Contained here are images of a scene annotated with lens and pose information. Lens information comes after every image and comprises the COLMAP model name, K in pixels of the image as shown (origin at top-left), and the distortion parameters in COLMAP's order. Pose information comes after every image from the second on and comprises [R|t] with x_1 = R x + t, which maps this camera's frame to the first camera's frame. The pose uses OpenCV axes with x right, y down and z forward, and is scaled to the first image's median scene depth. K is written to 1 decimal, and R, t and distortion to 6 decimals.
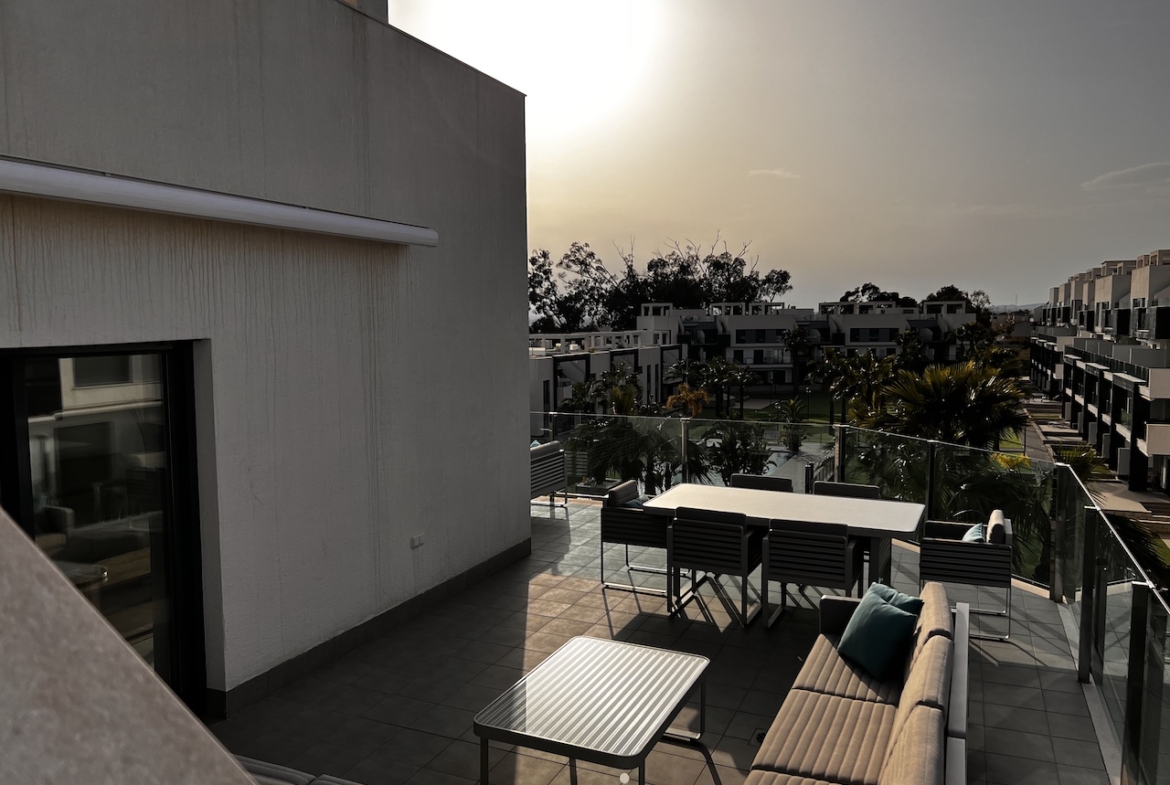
lens RADIAL K [[884.2, 0, 574.2], [0, 884.2, 401.1], [0, 0, 1]] dist [0.054088, -0.054039]
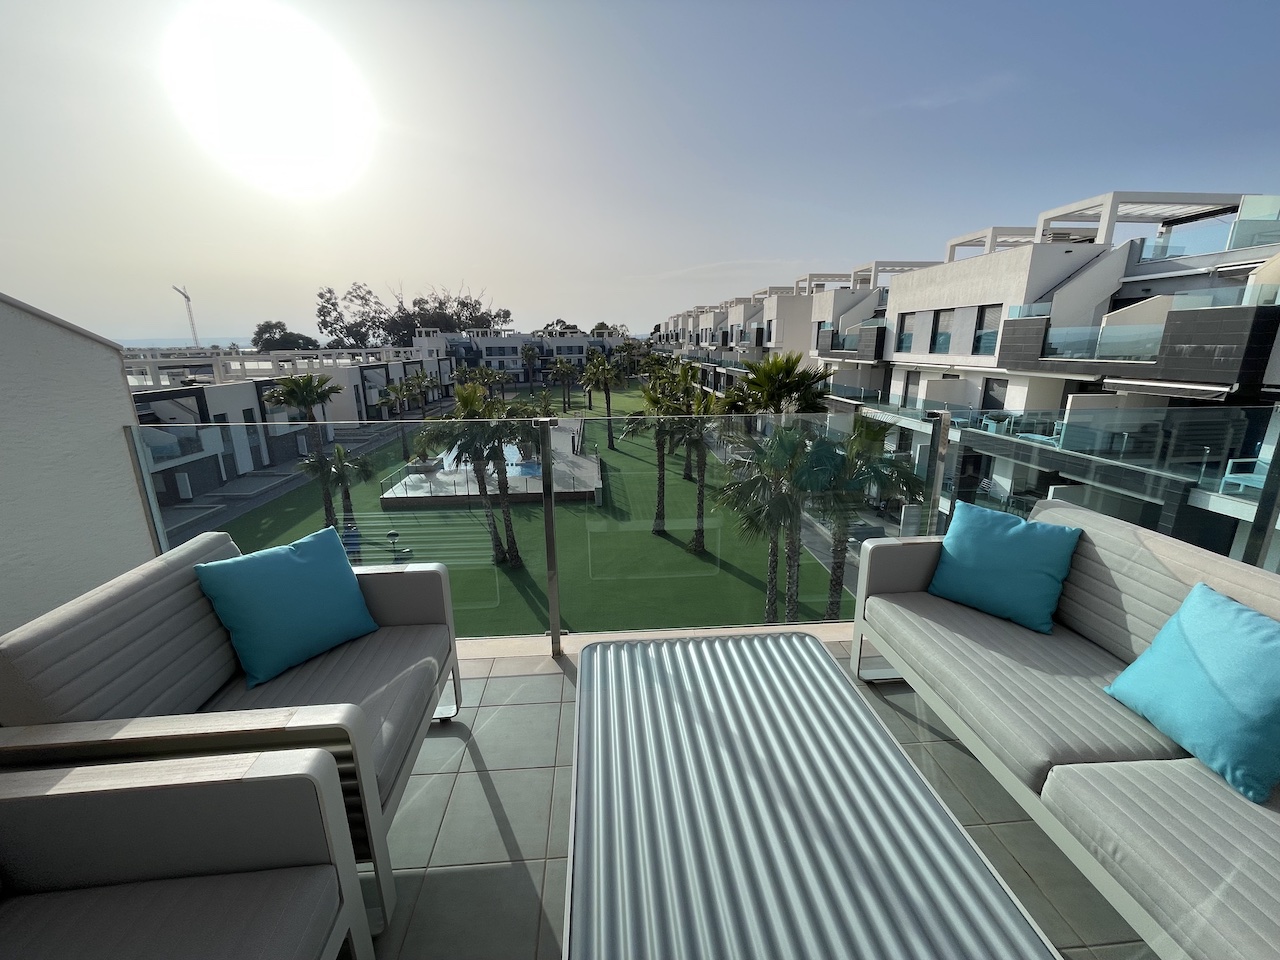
lens RADIAL K [[514.9, 0, 634.4], [0, 514.9, 475.3], [0, 0, 1]] dist [-0.001795, -0.001932]
pose [[0.880632, -0.117940, 0.458887, -0.019909], [0.044967, 0.984956, 0.166853, 0.000030], [-0.471662, -0.126301, 0.872687, 0.076718]]
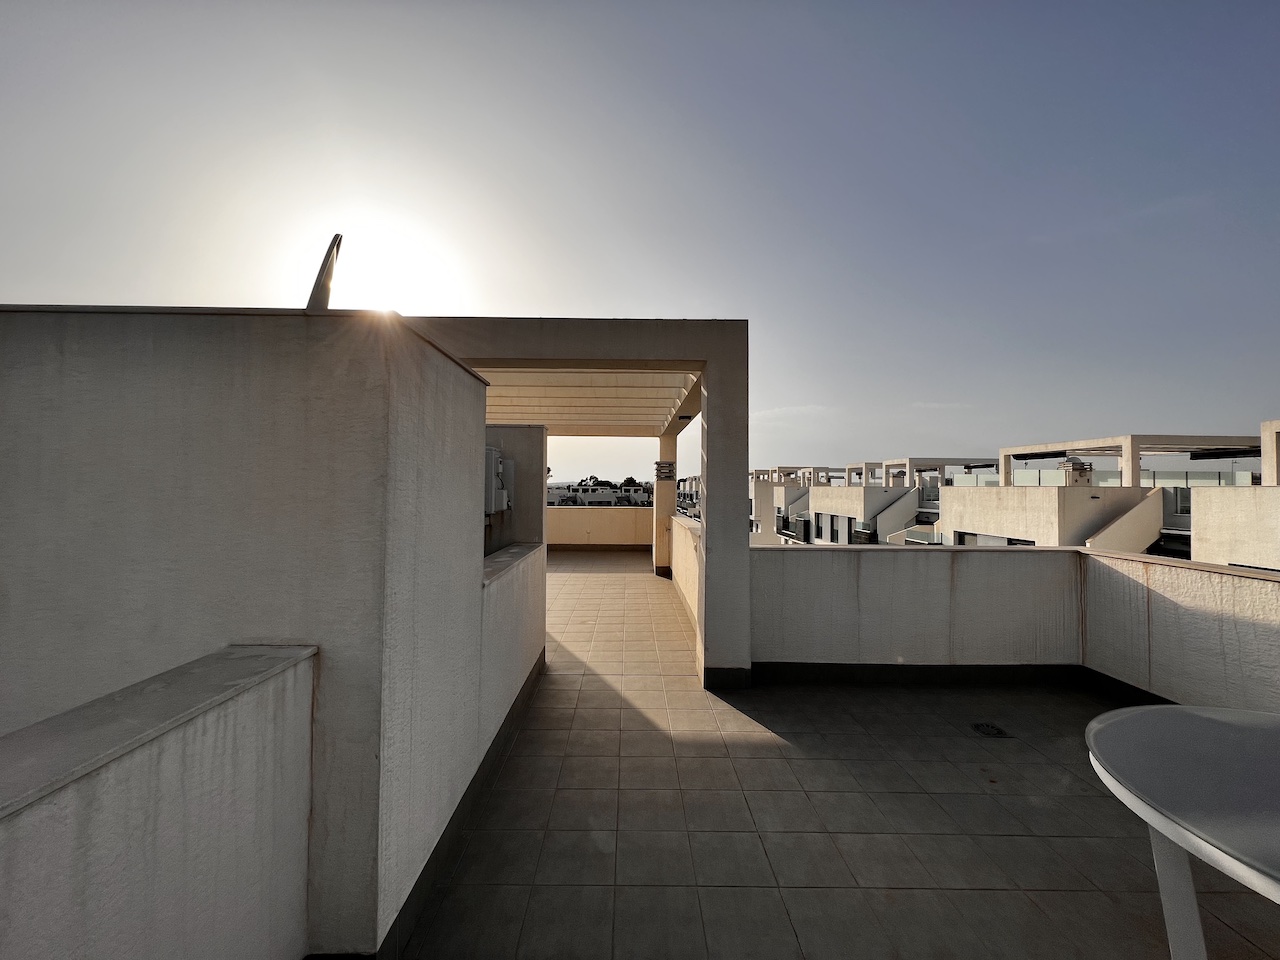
lens RADIAL K [[518.3, 0, 634.3], [0, 518.3, 471.9], [0, 0, 1]] dist [-0.001475, -0.000066]
pose [[0.908106, 0.024639, 0.418015, -0.051092], [0.024343, 0.993473, -0.111441, -0.017677], [-0.418032, 0.111376, 0.901579, -0.023188]]
